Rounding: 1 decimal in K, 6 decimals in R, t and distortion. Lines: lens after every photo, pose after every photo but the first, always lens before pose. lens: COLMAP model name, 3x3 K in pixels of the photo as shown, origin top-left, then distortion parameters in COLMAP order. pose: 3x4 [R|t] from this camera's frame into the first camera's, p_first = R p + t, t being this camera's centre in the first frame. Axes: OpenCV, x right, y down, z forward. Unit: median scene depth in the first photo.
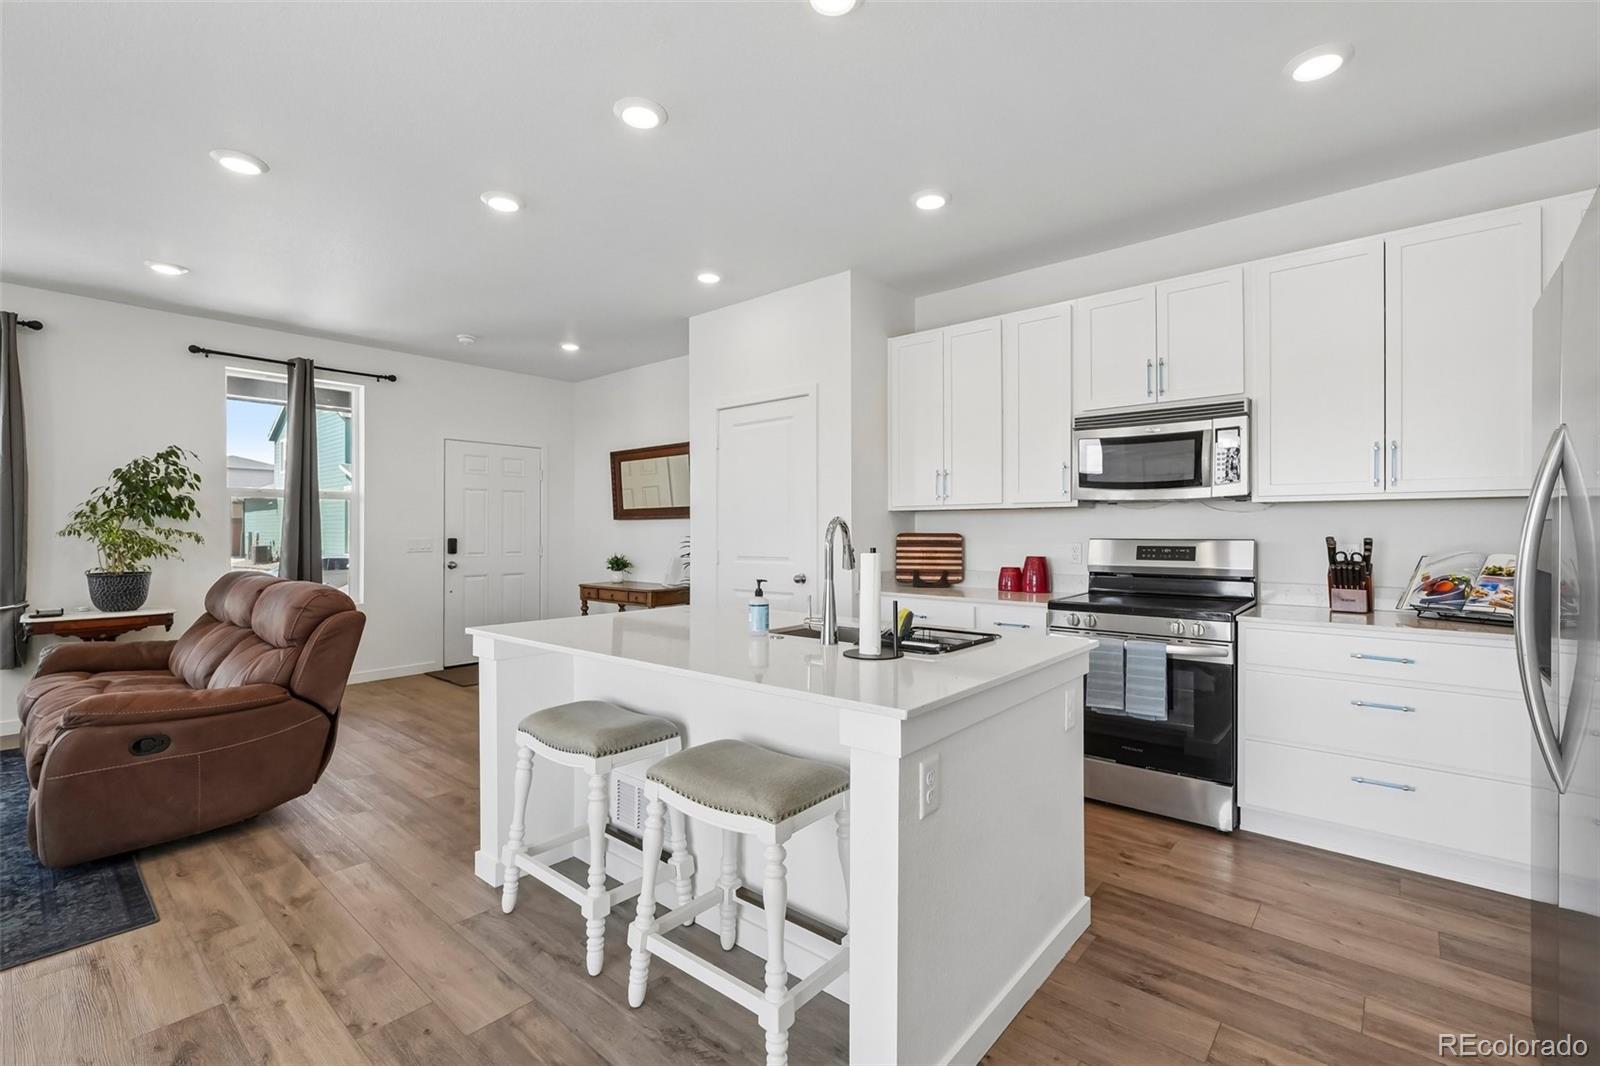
lens RADIAL K [[701.2, 0, 810.0], [0, 701.2, 529.8], [0, 0, 1]] dist [-0.004409, 0.003051]
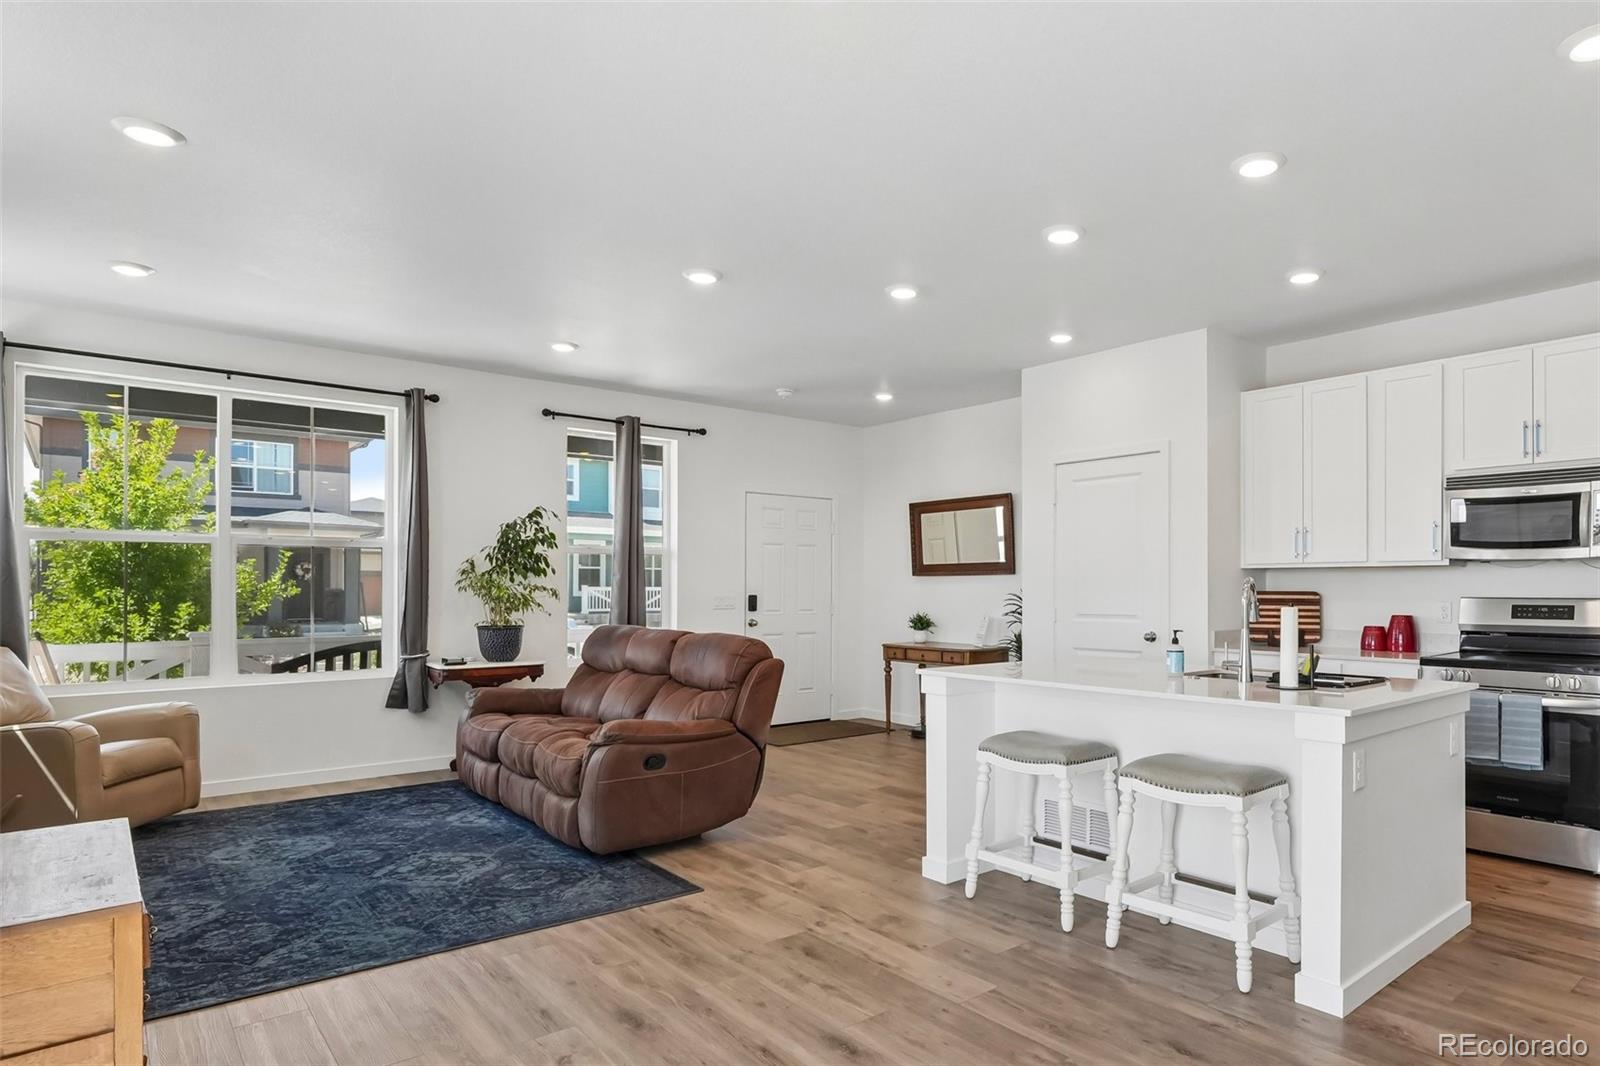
lens RADIAL K [[921.2, 0, 938.1], [0, 921.2, 583.1], [0, 0, 1]] dist [-0.003670, 0.002767]
pose [[0.993051, 0.001933, -0.117673, -0.172096], [-0.002253, 0.999994, -0.002580, -0.002262], [0.117667, 0.002828, 0.993049, -0.358741]]
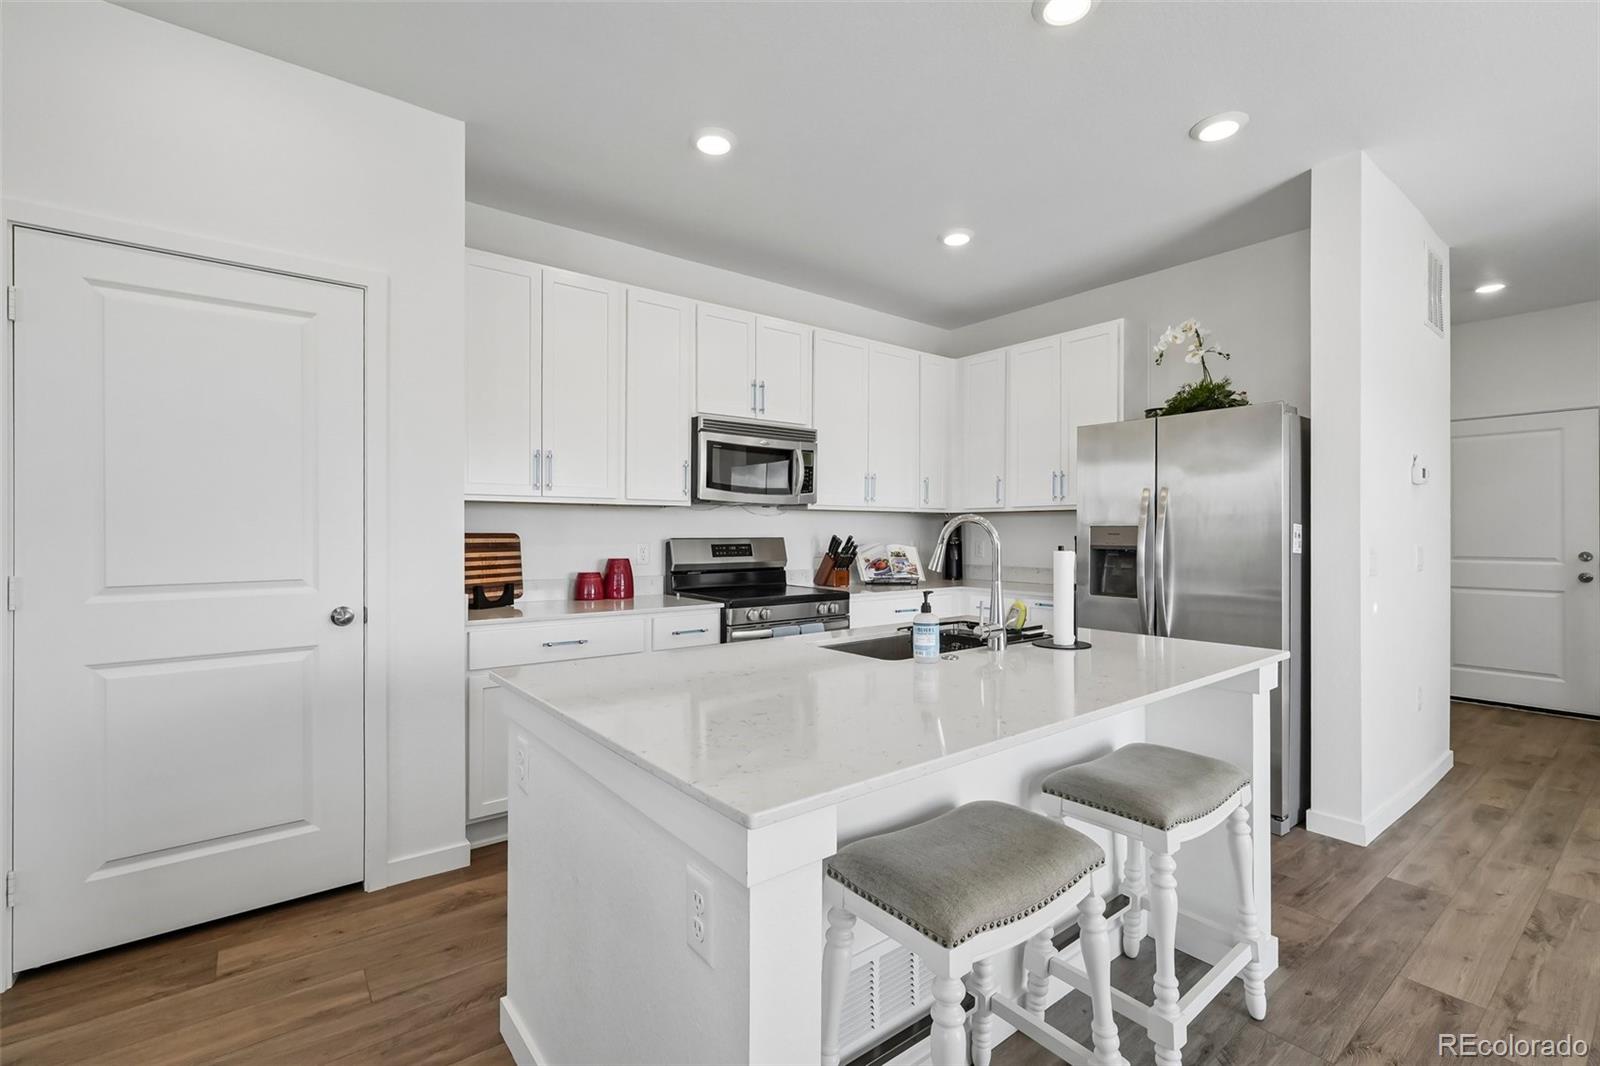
lens RADIAL K [[703.5, 0, 807.0], [0, 703.5, 530.2], [0, 0, 1]] dist [-0.001556, 0.000618]
pose [[0.201730, 0.002791, 0.979437, -0.520472], [-0.003135, 0.999993, -0.002204, 0.002663], [-0.979436, -0.002626, 0.201737, 0.577942]]
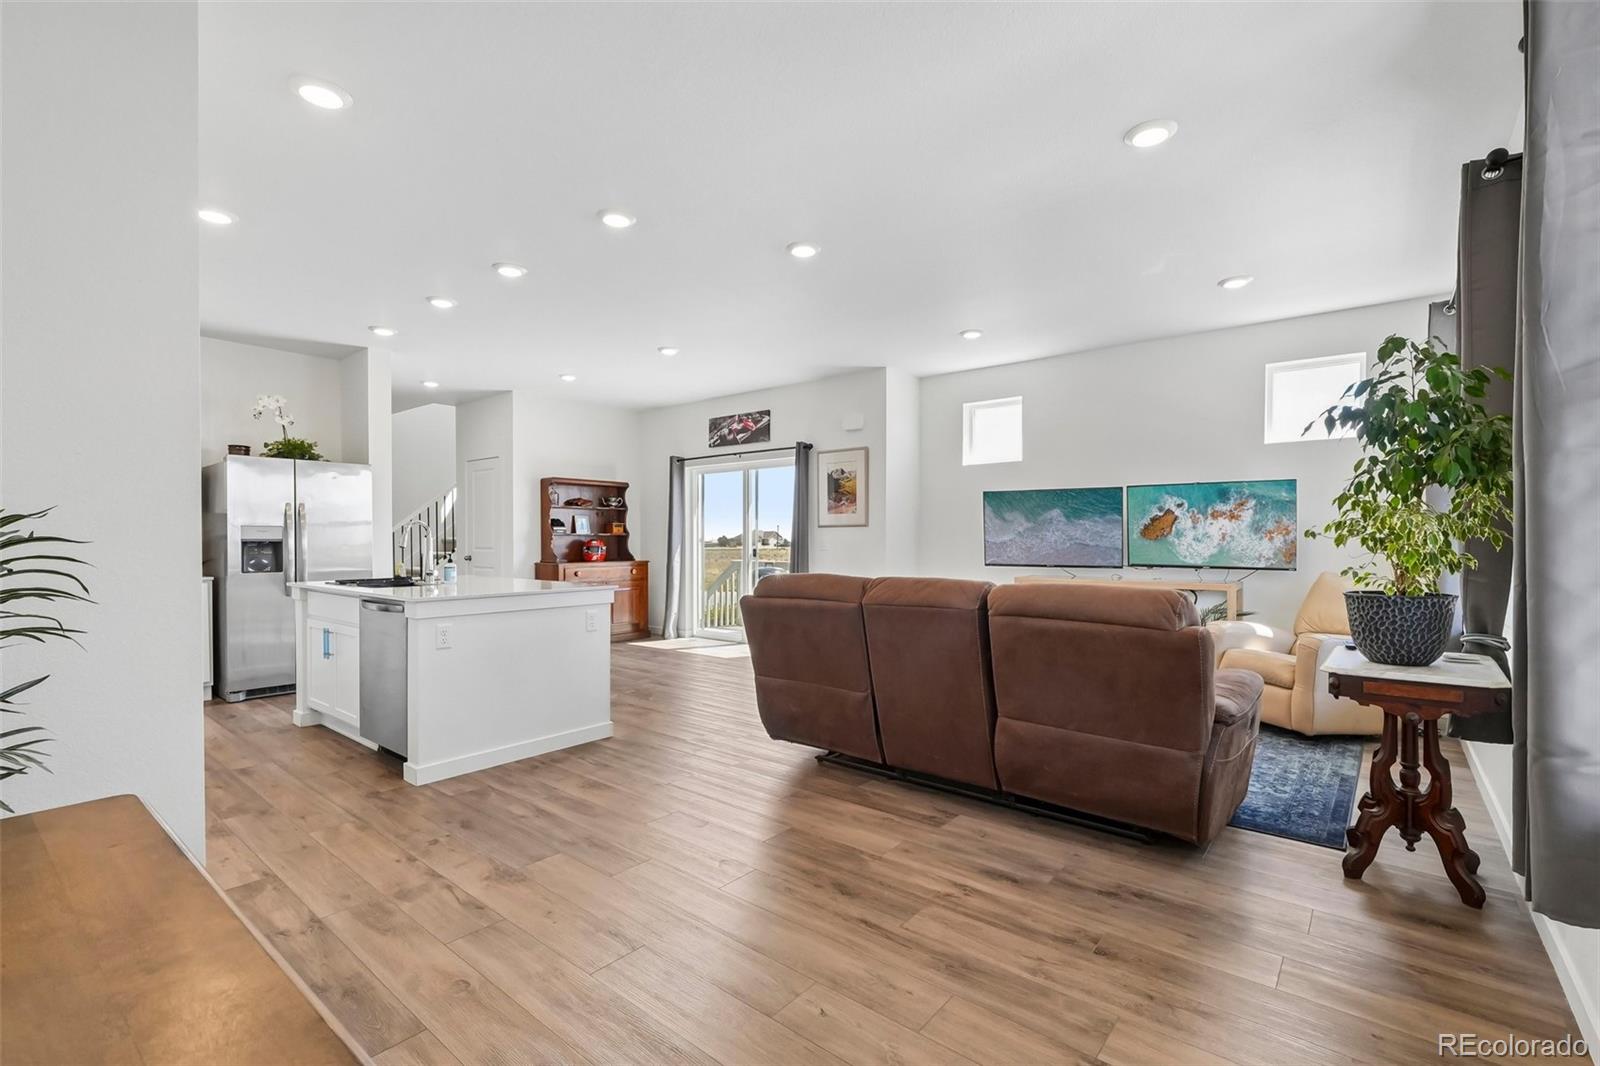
lens RADIAL K [[701.2, 0, 809.2], [0, 701.2, 545.3], [0, 0, 1]] dist [0.001768, 0.000486]
pose [[-0.999769, 0.000792, -0.021496, -0.579965], [0.000663, 0.999982, 0.005980, 0.022865], [0.021500, 0.005964, -0.999751, 1.701305]]
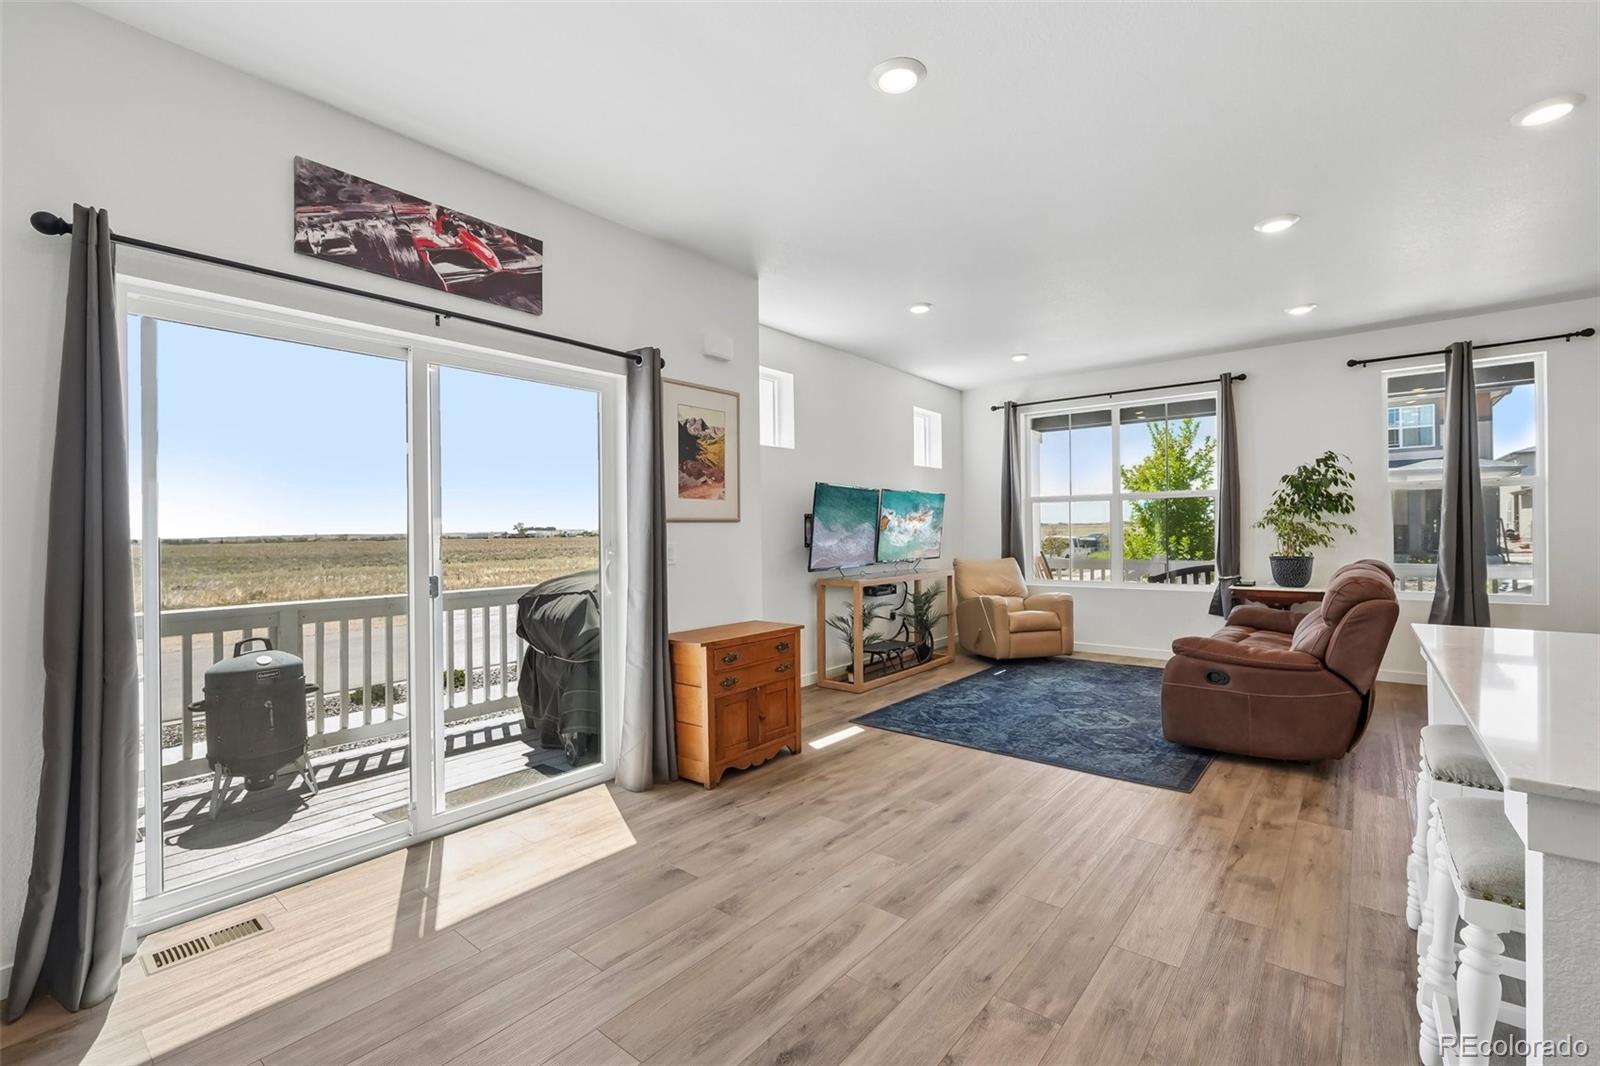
lens RADIAL K [[695.7, 0, 807.1], [0, 695.7, 529.5], [0, 0, 1]] dist [-0.000641, 0.000475]
pose [[0.028539, -0.001670, -0.999591, 0.276546], [0.014380, 0.999896, -0.001260, 0.001136], [0.999489, -0.014338, 0.028560, 0.097808]]
